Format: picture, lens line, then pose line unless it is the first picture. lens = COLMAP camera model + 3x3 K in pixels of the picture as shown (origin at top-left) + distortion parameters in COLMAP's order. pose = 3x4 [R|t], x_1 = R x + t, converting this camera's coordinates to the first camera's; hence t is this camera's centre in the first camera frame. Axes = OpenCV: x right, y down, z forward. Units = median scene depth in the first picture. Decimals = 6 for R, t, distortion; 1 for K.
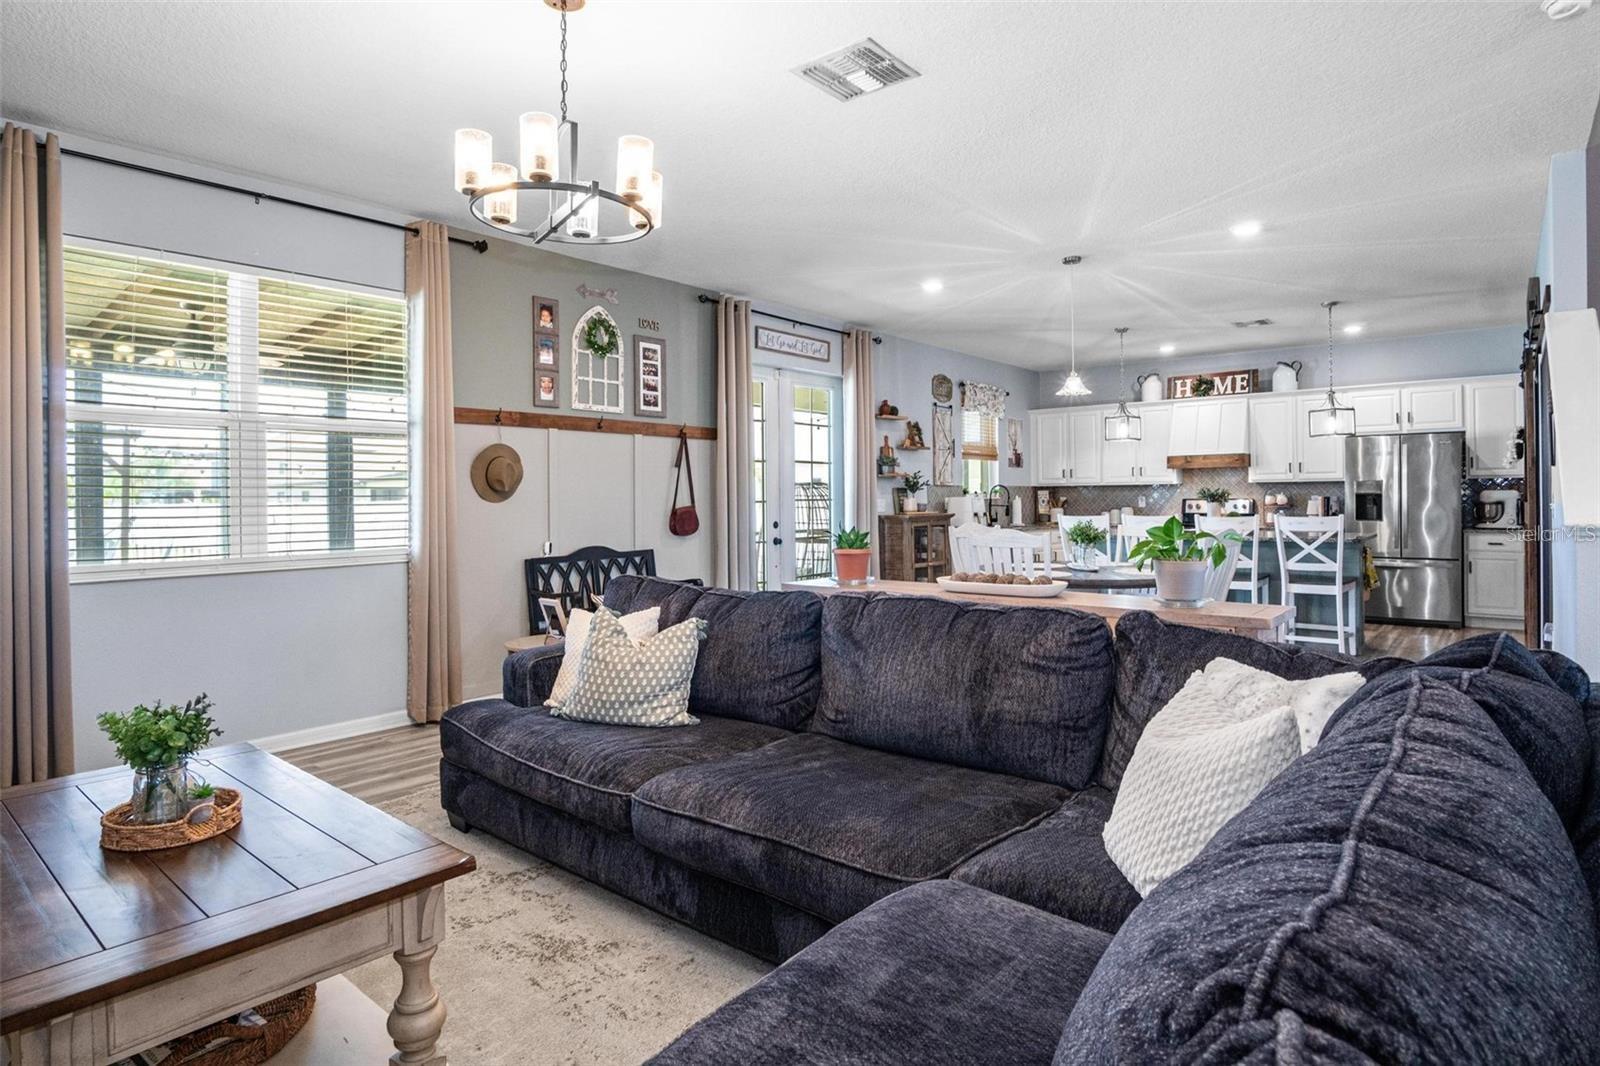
lens RADIAL K [[857.0, 0, 811.8], [0, 857.0, 499.0], [0, 0, 1]] dist [-0.027490, 0.001237]
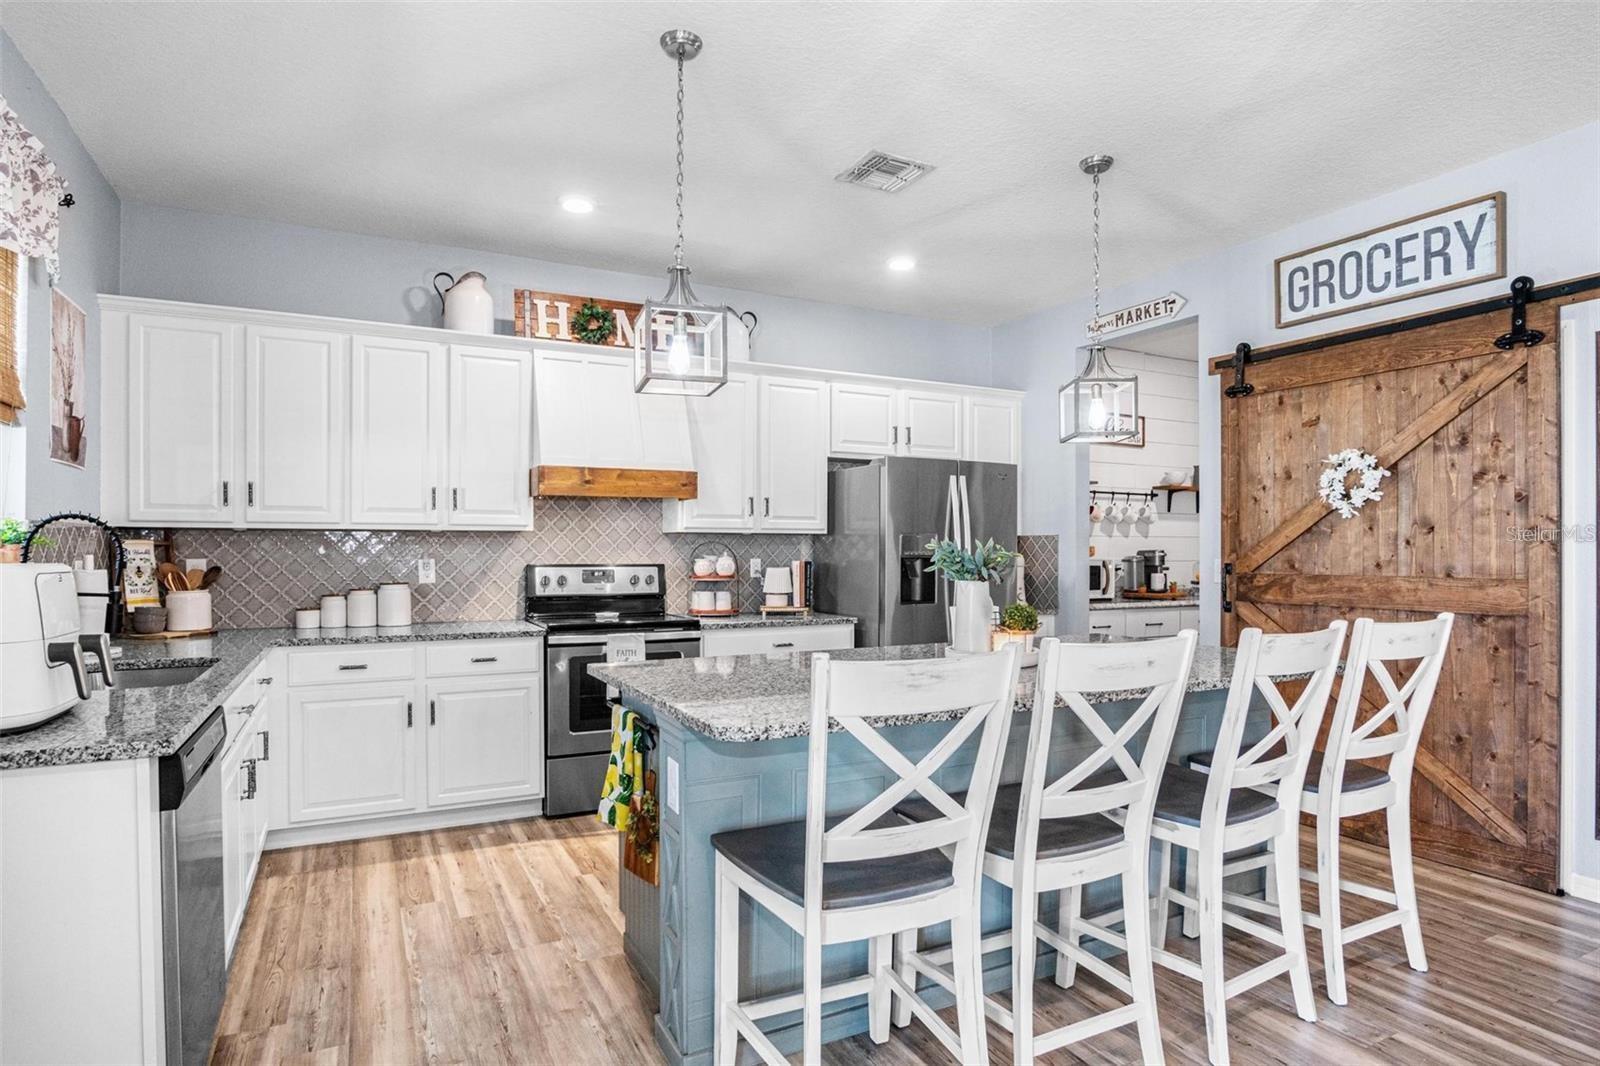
lens RADIAL K [[883.1, 0, 794.1], [0, 883.1, 555.8], [0, 0, 1]] dist [-0.008903, -0.000782]
pose [[0.402892, 0.004035, 0.915239, 0.074235], [-0.005547, 0.999983, -0.001966, -0.005677], [-0.915231, -0.004285, 0.402907, 0.830621]]
